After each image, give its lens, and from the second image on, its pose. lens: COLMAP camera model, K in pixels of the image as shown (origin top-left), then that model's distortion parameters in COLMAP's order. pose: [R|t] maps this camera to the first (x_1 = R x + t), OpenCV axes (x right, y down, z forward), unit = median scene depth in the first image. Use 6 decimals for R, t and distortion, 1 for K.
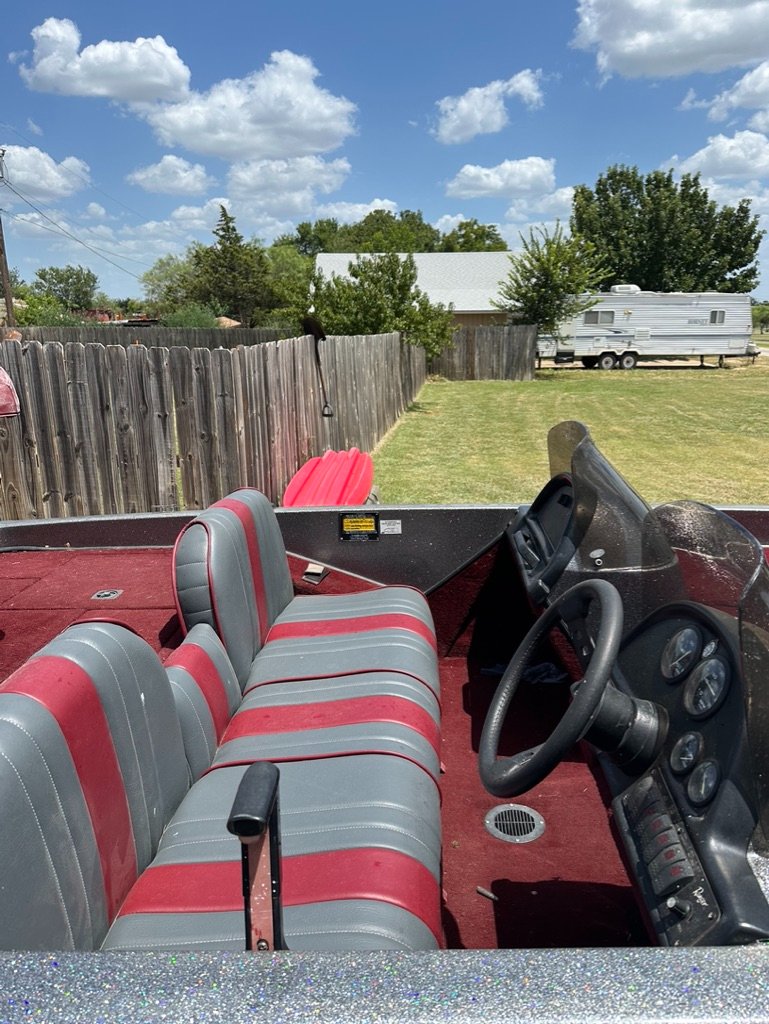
lens RADIAL K [[724.2, 0, 384.5], [0, 724.2, 511.5], [0, 0, 1]] dist [-0.001419, -0.003111]
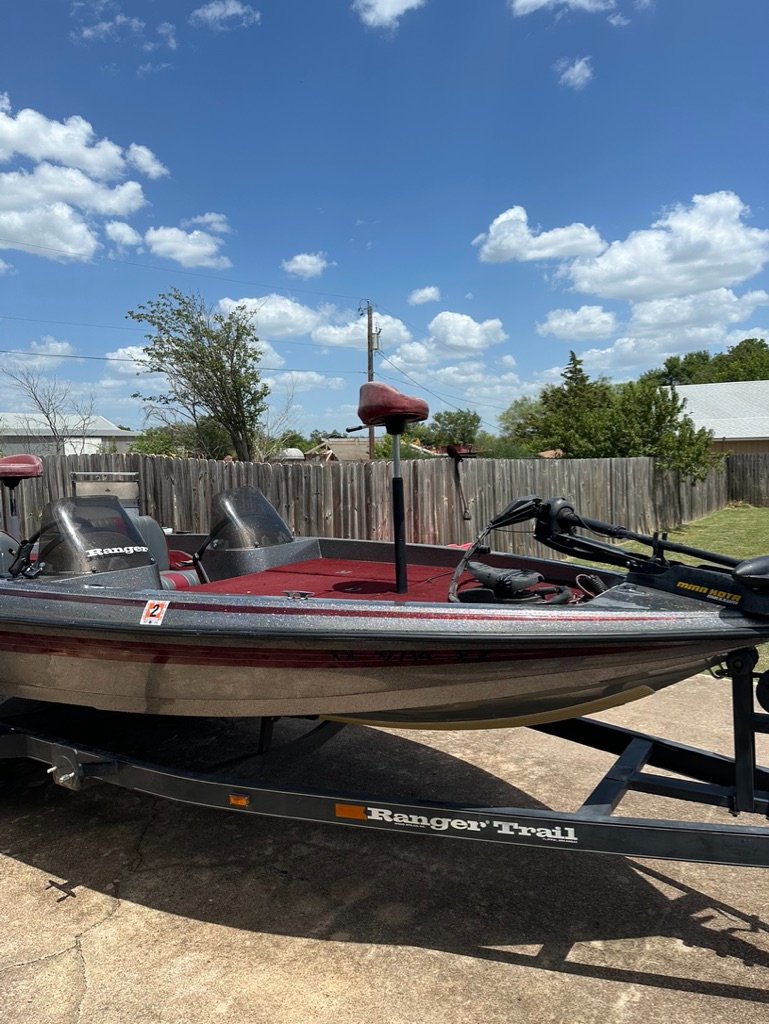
lens RADIAL K [[724.2, 0, 383.1], [0, 724.2, 509.1], [0, 0, 1]] dist [-0.001419, -0.003111]
pose [[0.856782, 0.020671, -0.515265, 0.103900], [-0.113479, 0.982261, -0.149287, 0.013140], [0.503038, 0.186378, 0.843929, -0.035566]]
